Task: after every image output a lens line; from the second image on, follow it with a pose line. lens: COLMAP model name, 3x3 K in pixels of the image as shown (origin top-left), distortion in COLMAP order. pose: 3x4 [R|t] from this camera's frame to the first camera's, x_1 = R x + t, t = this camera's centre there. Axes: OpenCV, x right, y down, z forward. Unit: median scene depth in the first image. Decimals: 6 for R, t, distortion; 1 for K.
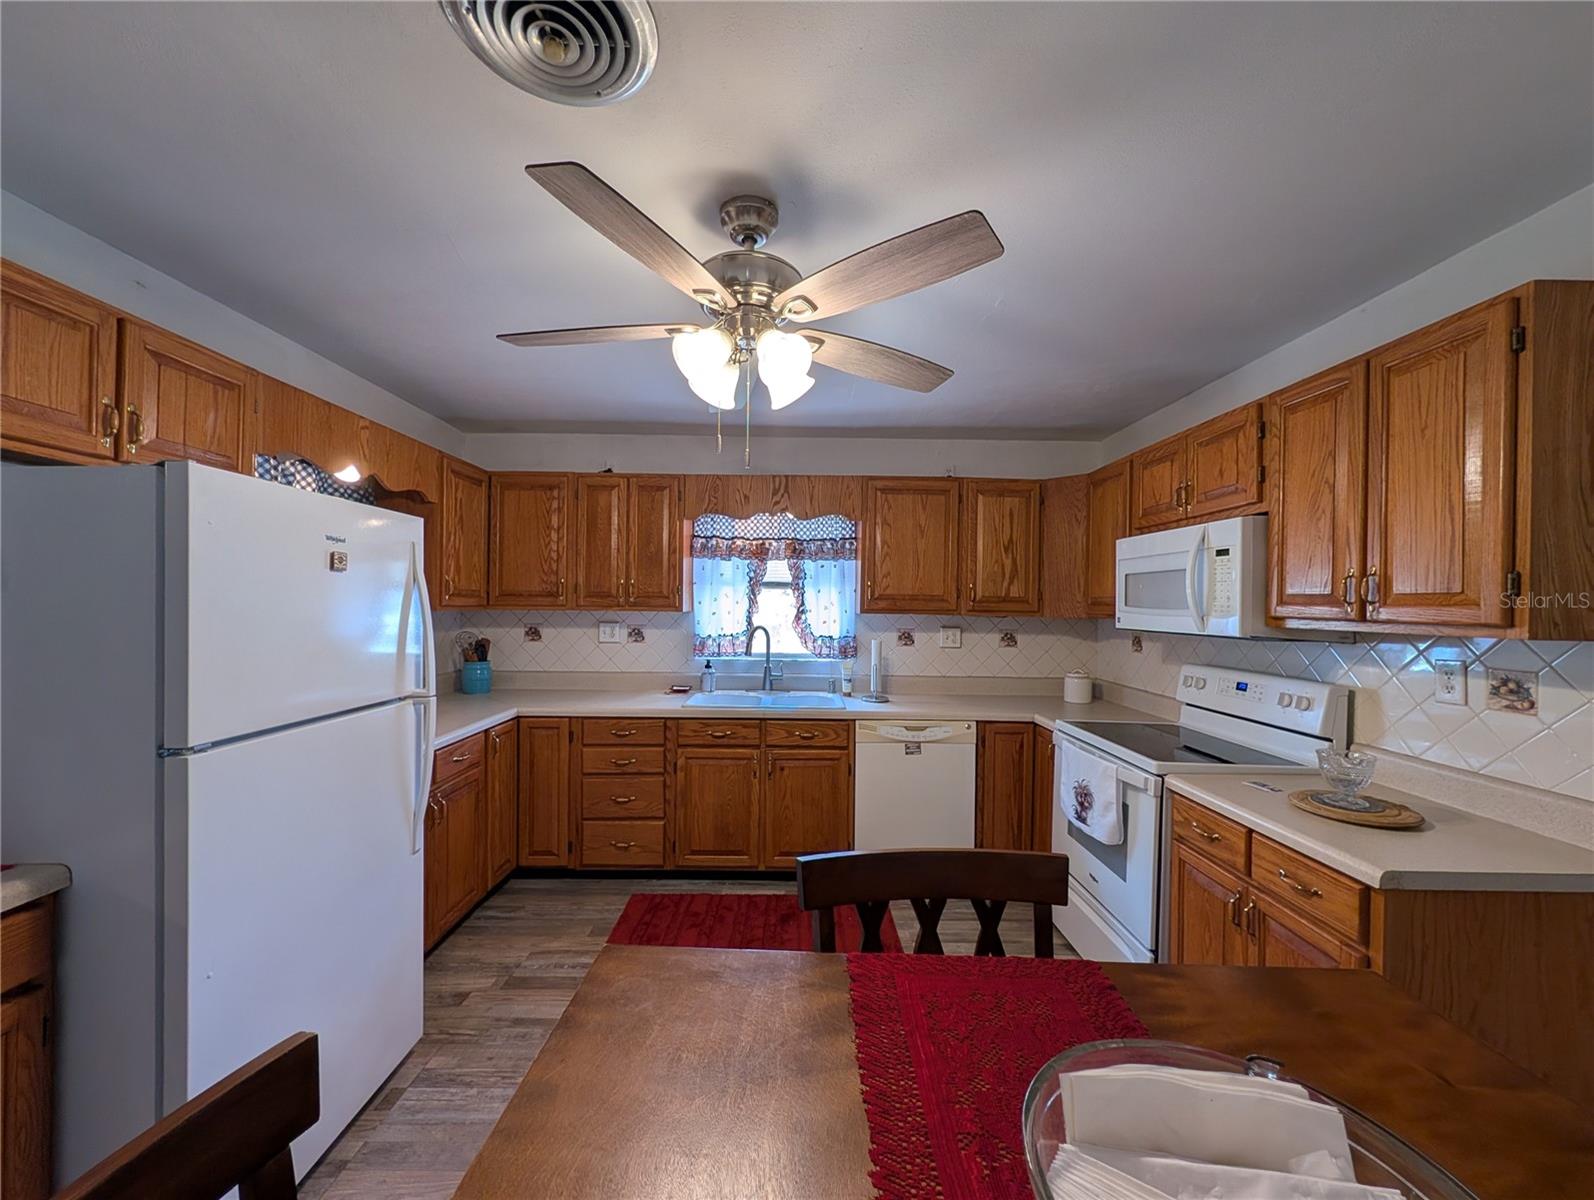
lens RADIAL K [[610.4, 0, 796.8], [0, 610.4, 603.7], [0, 0, 1]] dist [-0.000462, -0.000018]
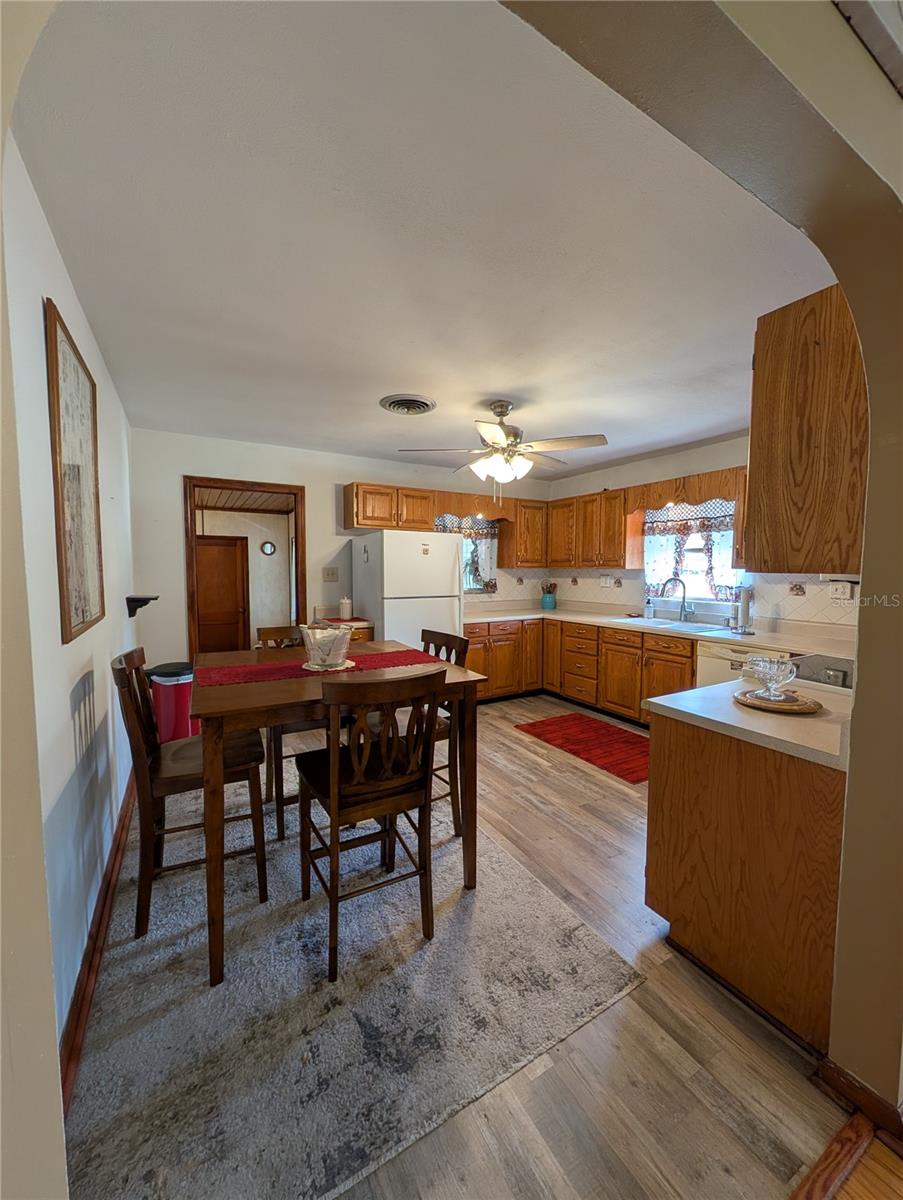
lens RADIAL K [[452.5, 0, 451.5], [0, 452.5, 600.0], [0, 0, 1]] dist [0.001608, 0.000204]
pose [[0.503171, 0.050358, -0.862718, 0.738280], [0.004091, 0.998151, 0.060649, 0.023757], [0.864177, -0.034046, 0.502035, -0.066748]]
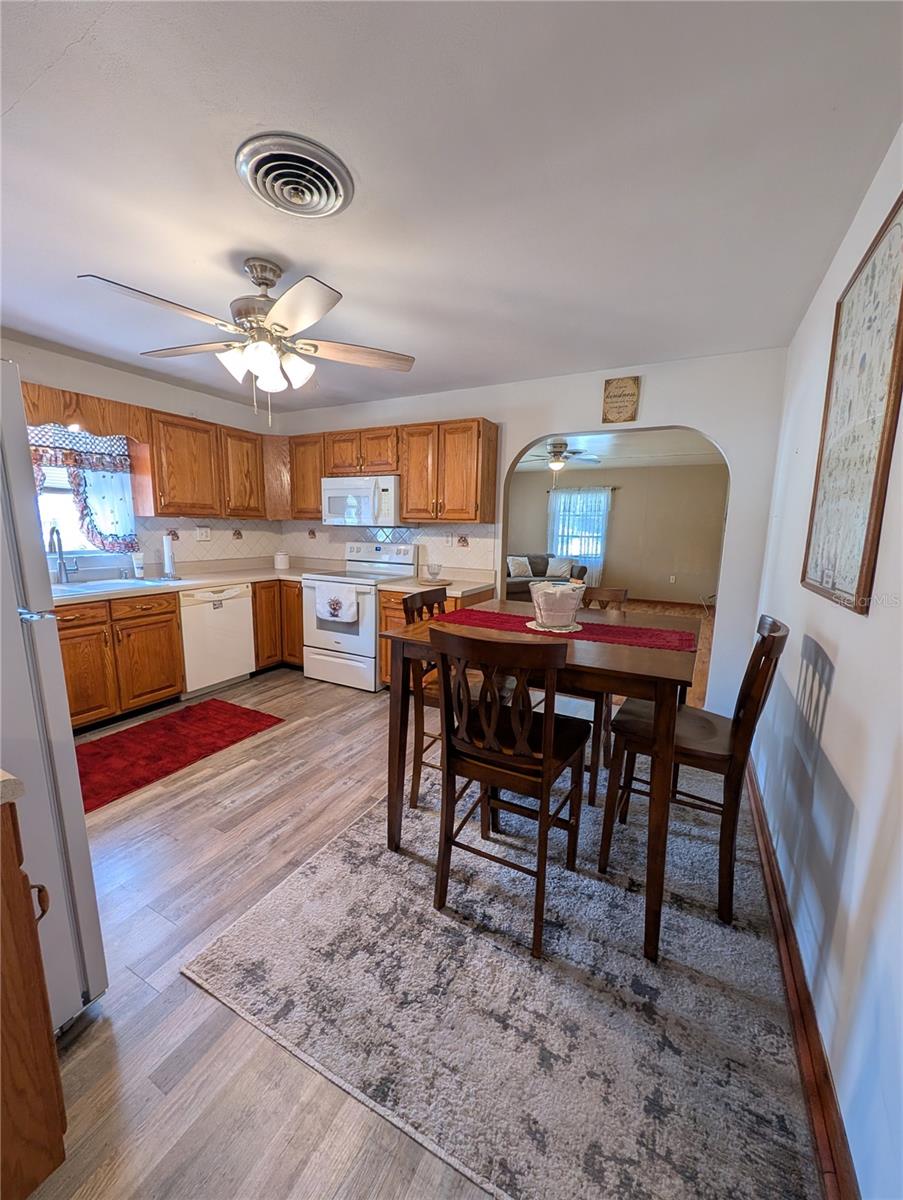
lens RADIAL K [[459.7, 0, 441.8], [0, 459.7, 601.4], [0, 0, 1]] dist [-0.001314, 0.000090]
pose [[0.484848, -0.148447, 0.861908, -0.536442], [-0.013190, 0.984137, 0.176918, 0.014707], [-0.874499, -0.097147, 0.475199, -0.052976]]
